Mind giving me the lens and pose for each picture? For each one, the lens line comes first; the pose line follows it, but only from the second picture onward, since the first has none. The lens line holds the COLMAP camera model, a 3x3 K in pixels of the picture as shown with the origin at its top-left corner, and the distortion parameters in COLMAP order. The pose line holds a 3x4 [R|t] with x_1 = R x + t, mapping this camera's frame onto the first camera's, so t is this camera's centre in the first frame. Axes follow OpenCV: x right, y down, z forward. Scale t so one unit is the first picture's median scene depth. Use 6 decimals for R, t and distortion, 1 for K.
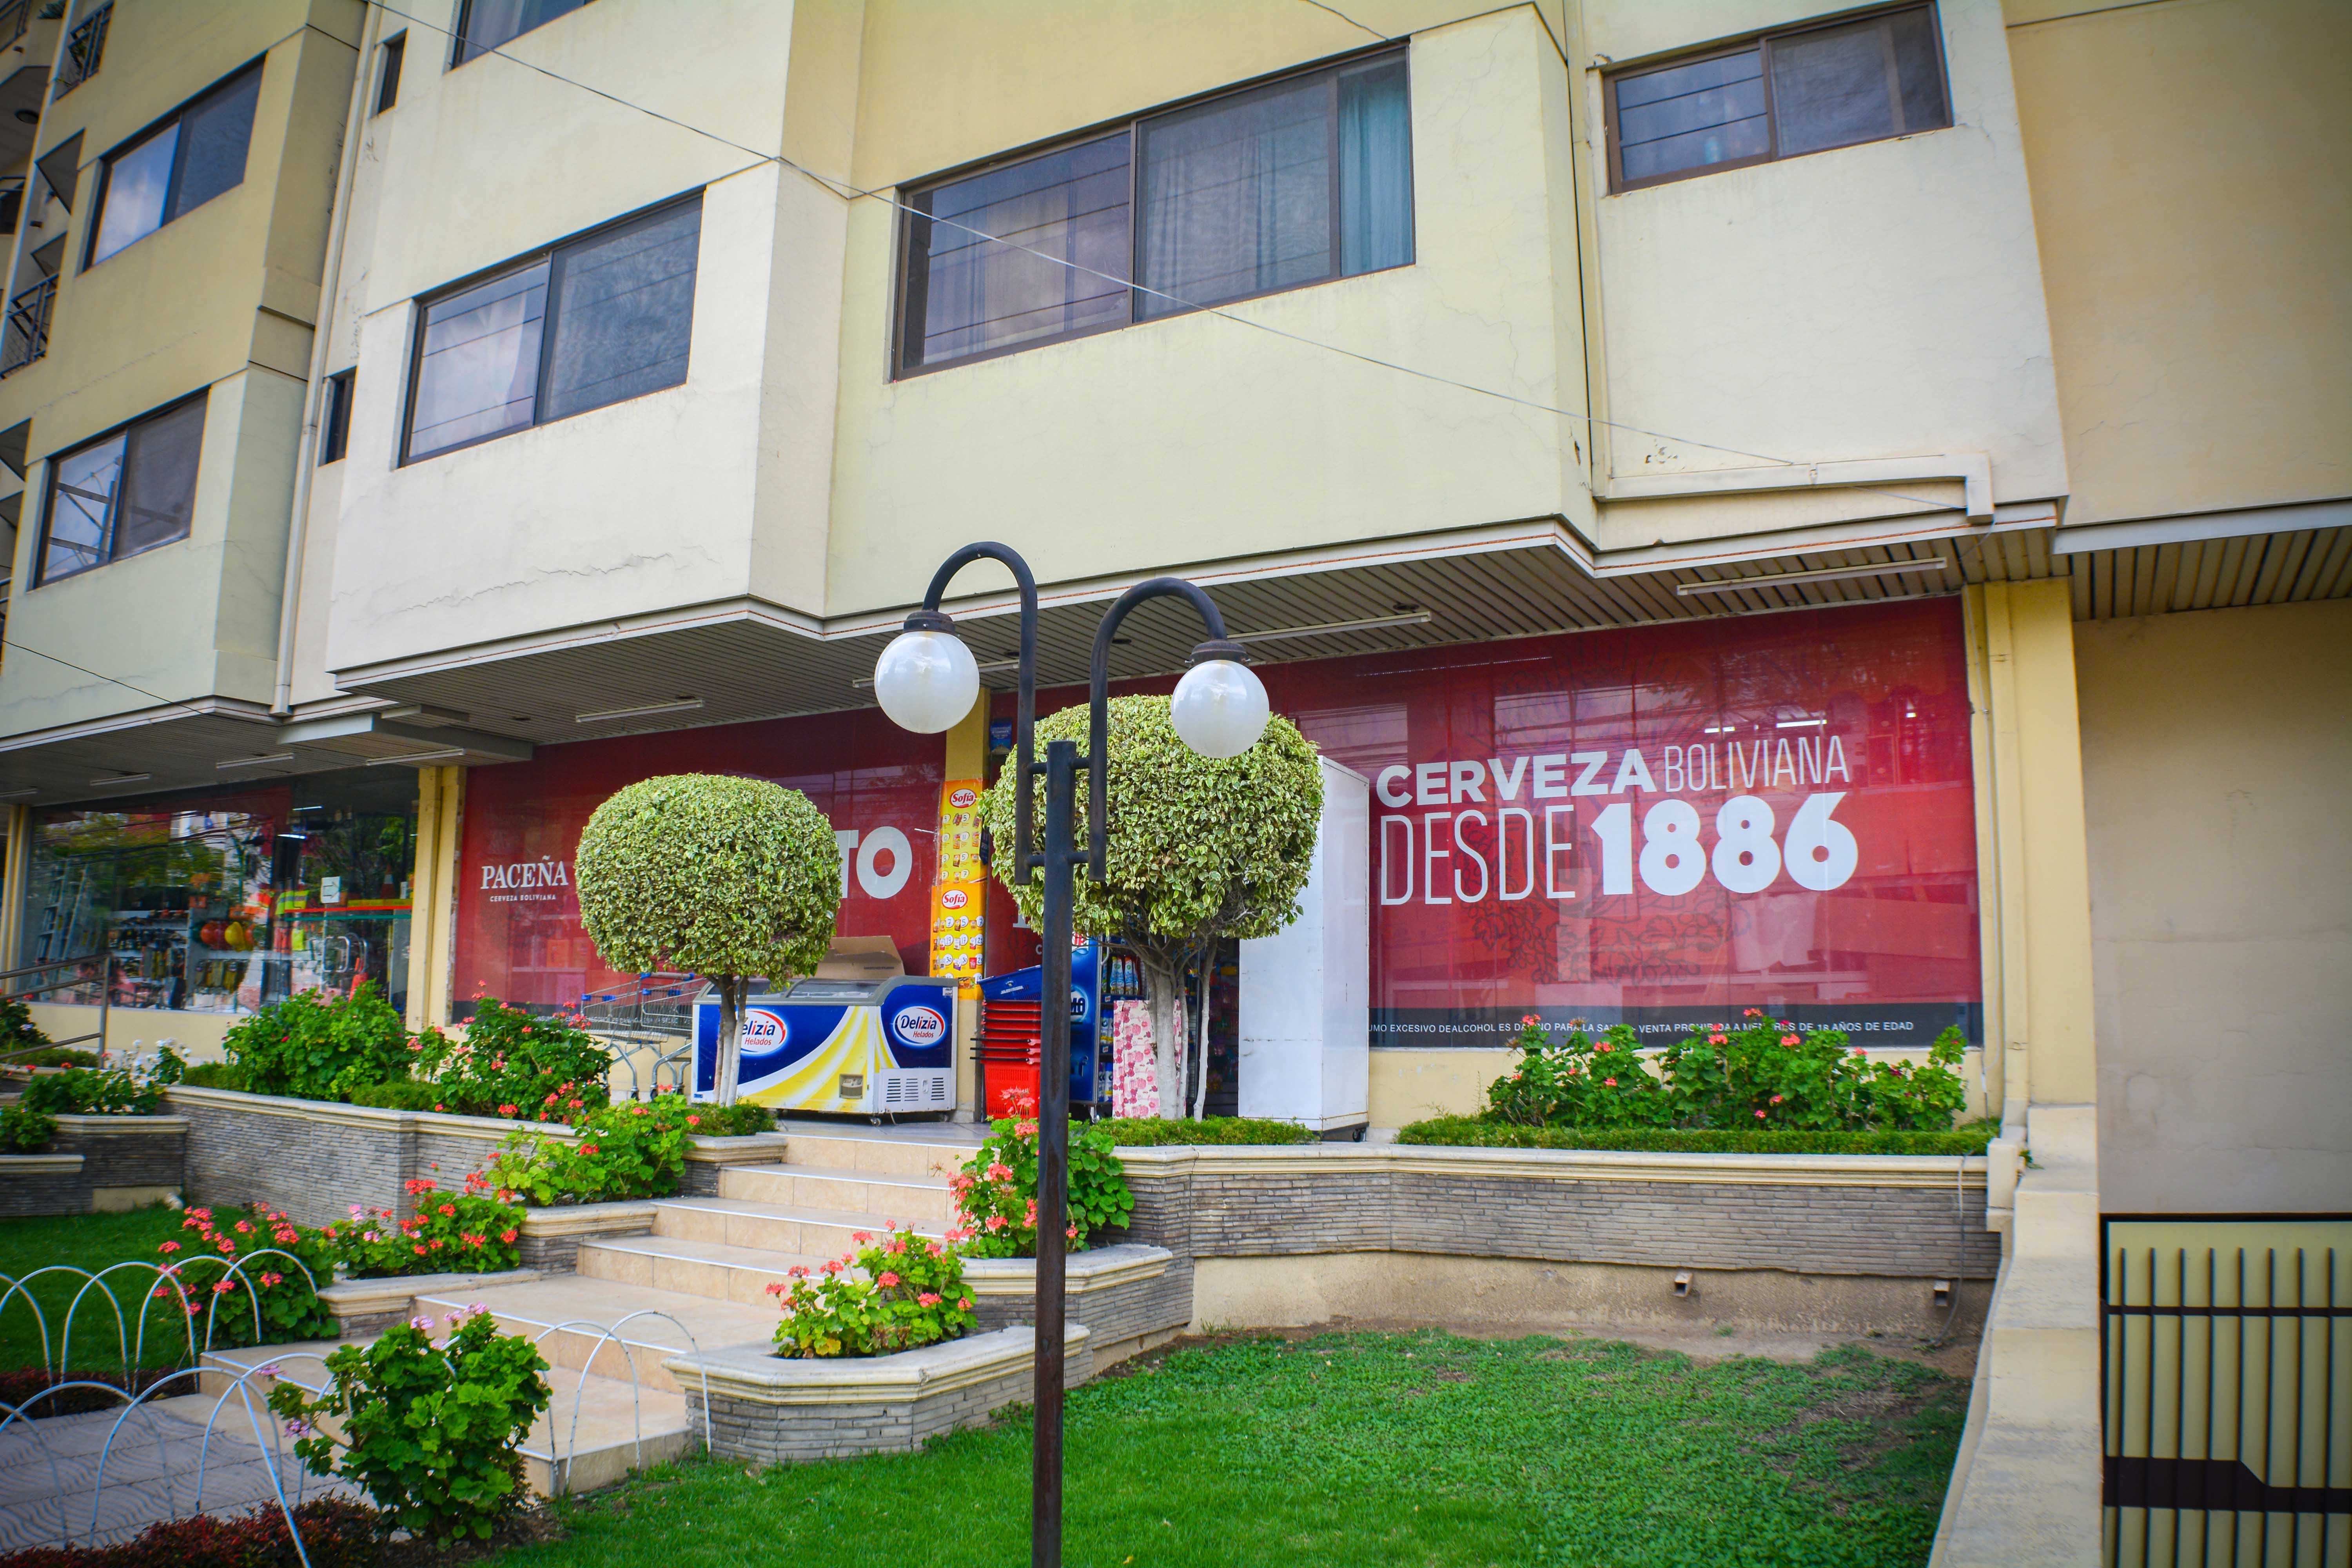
lens RADIAL K [[1712.3, 0, 1139.9], [0, 1712.3, 782.0], [0, 0, 1]] dist [-0.207582, 0.056457]
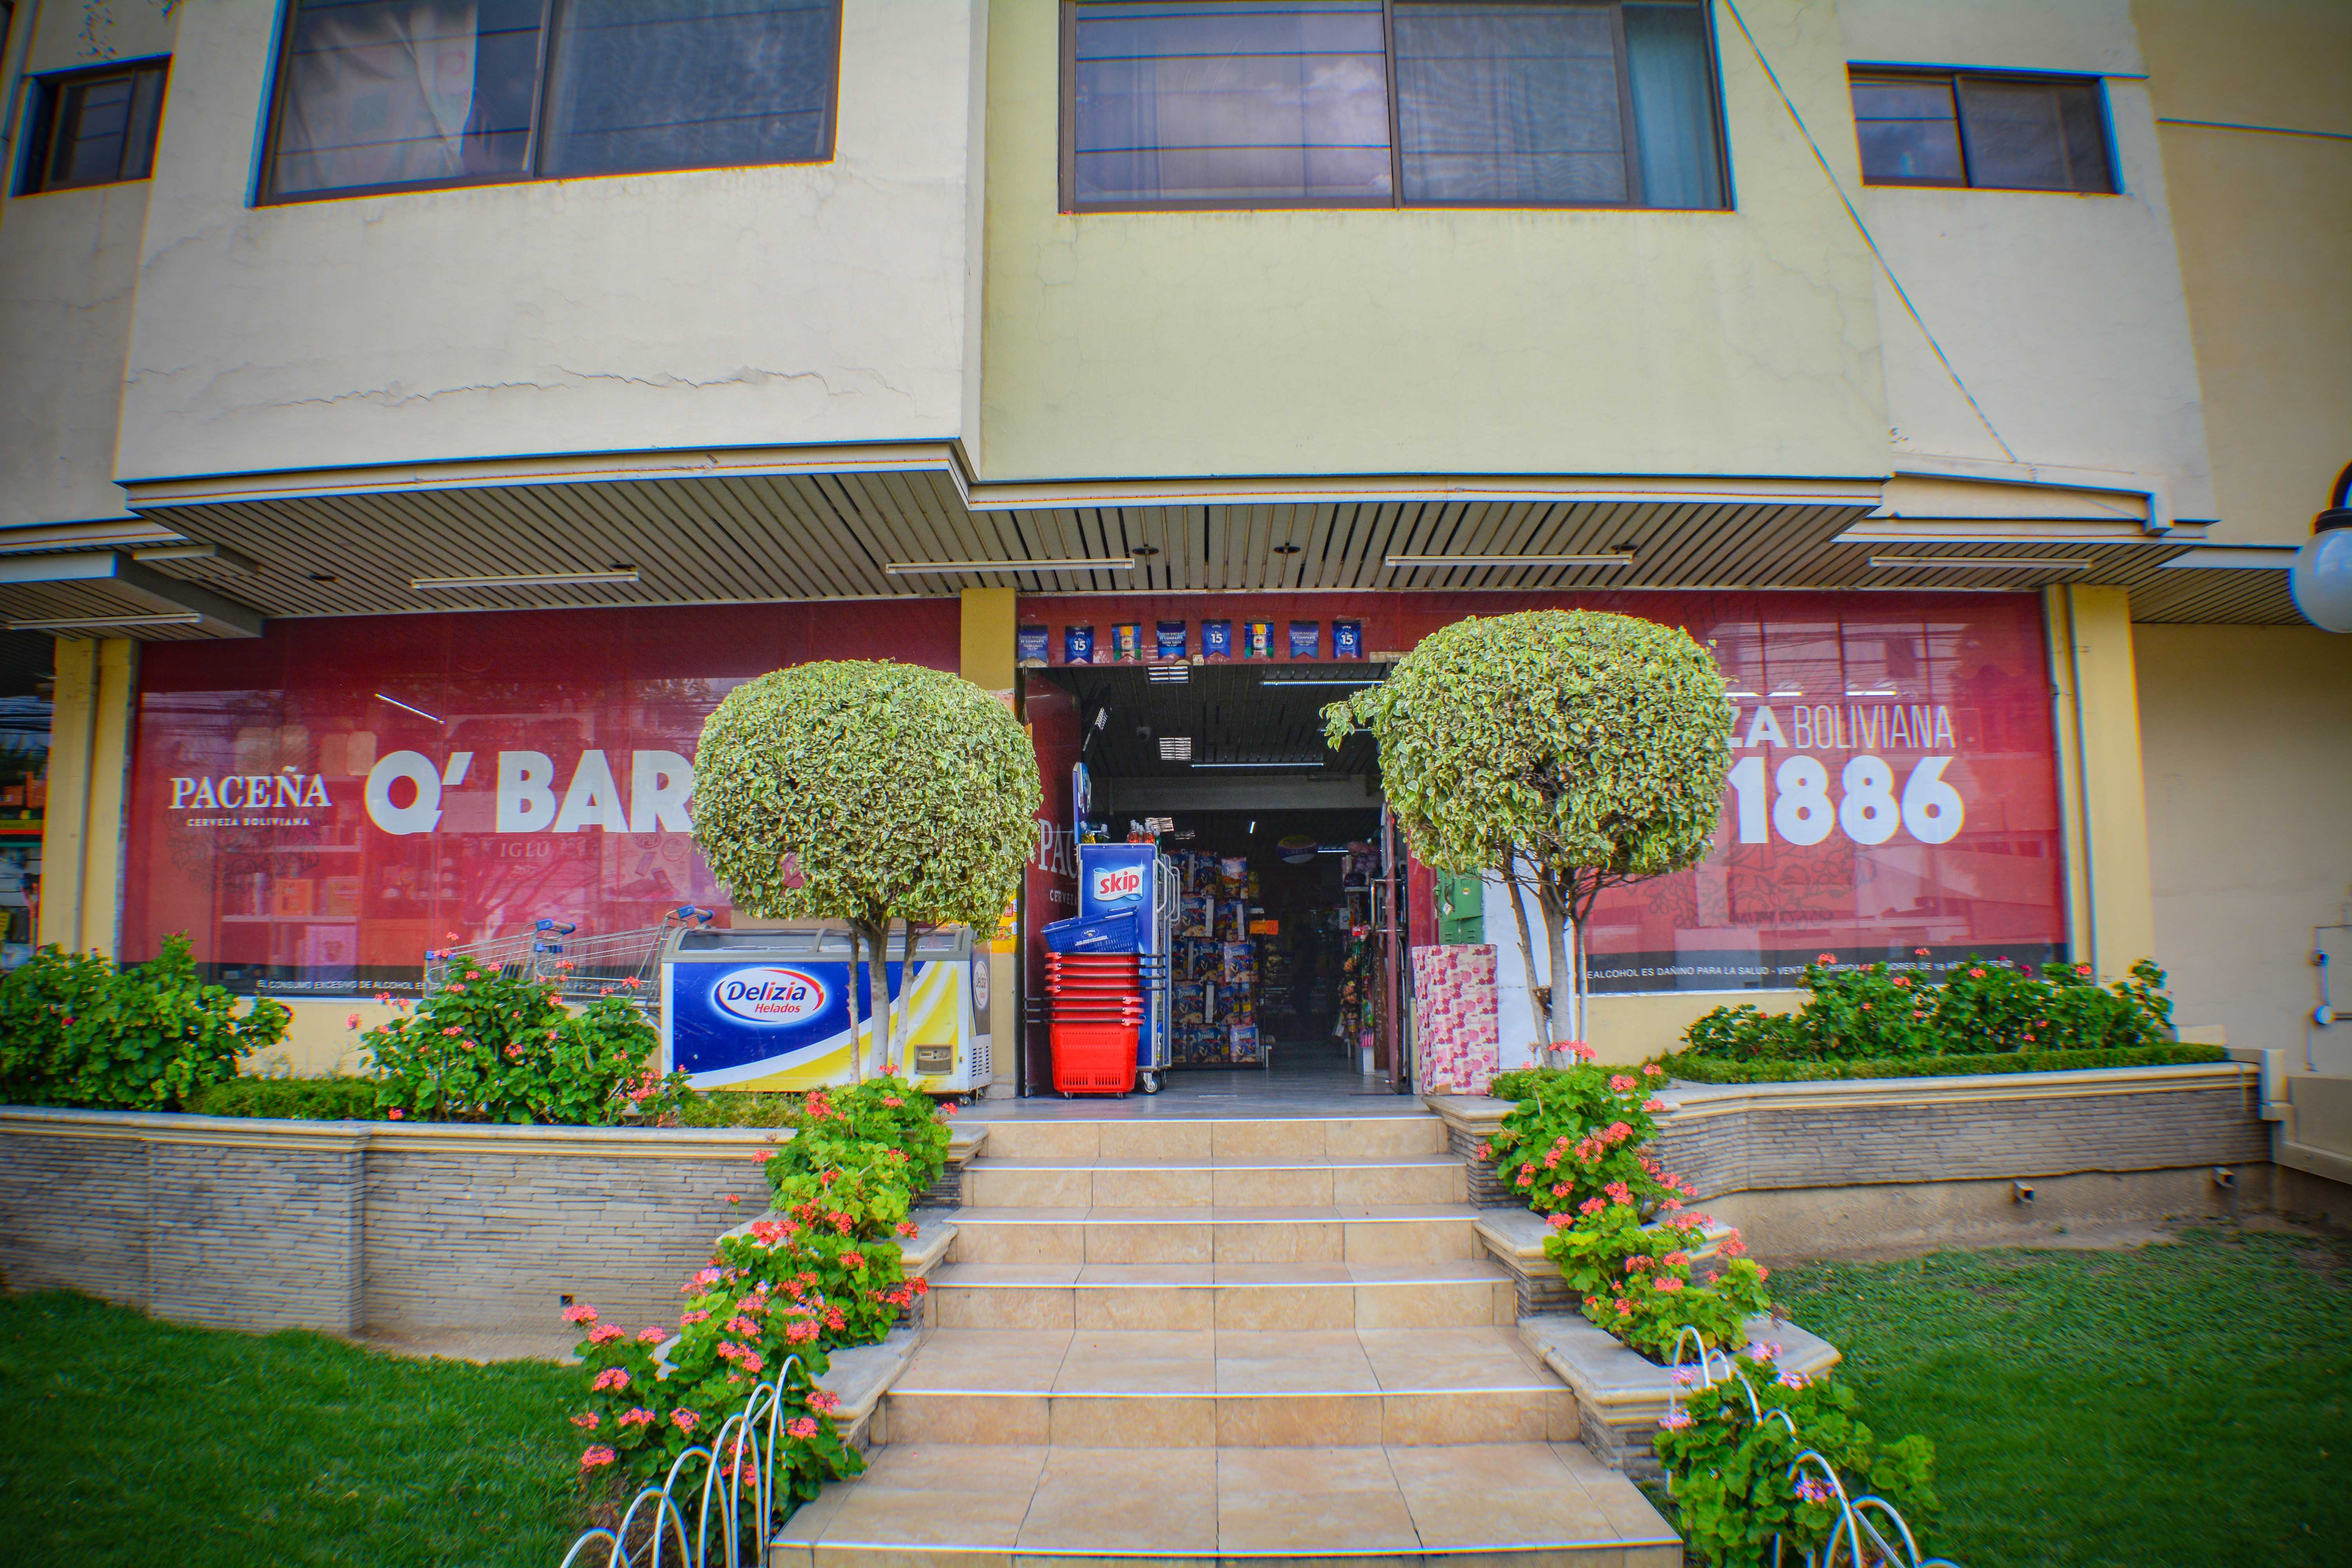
lens RADIAL K [[1712.3, 0, 1139.9], [0, 1712.3, 782.0], [0, 0, 1]] dist [-0.207582, 0.056457]
pose [[0.878098, 0.041575, 0.476671, -0.572829], [-0.049952, 0.998740, 0.004910, 0.044517], [-0.475866, -0.028122, 0.879068, 0.282647]]
